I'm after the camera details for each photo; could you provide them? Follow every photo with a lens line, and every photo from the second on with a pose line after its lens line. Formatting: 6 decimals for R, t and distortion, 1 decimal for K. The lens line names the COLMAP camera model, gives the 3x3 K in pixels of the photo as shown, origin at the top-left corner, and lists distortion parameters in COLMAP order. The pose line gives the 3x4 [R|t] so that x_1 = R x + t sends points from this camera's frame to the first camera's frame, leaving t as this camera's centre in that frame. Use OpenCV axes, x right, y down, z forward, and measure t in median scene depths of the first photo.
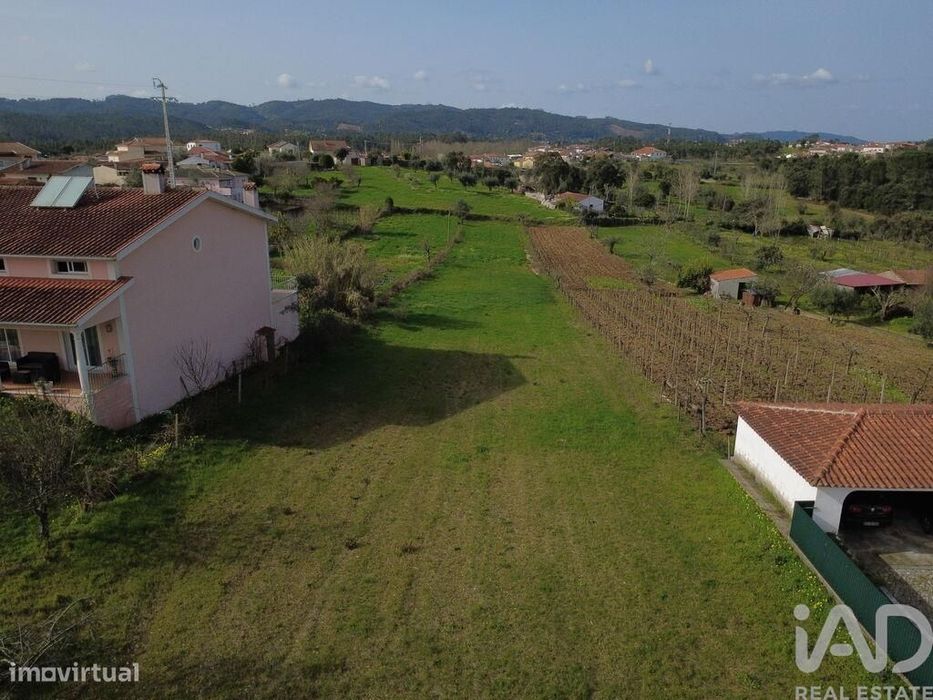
lens RADIAL K [[676.4, 0, 466.5], [0, 676.4, 350.0], [0, 0, 1]] dist [0.000521, 0.002656]
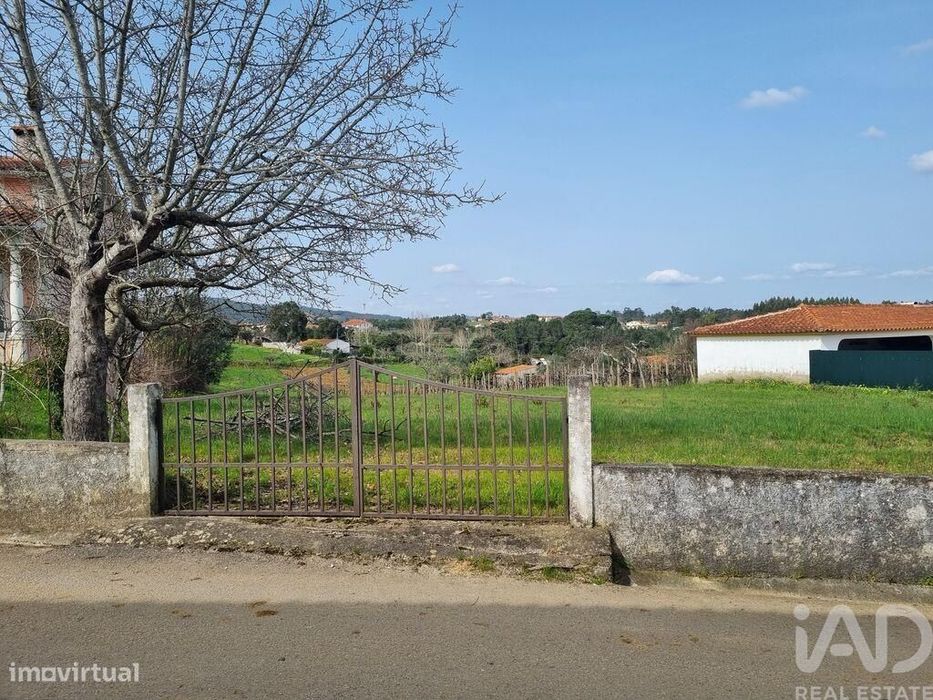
lens RADIAL K [[698.3, 0, 470.5], [0, 698.3, 350.7], [0, 0, 1]] dist [0.068691, -0.049968]
pose [[0.904809, -0.039737, 0.423959, -0.124859], [0.150789, 0.961021, -0.231737, 0.094439], [-0.398225, 0.273606, 0.875532, 0.036374]]
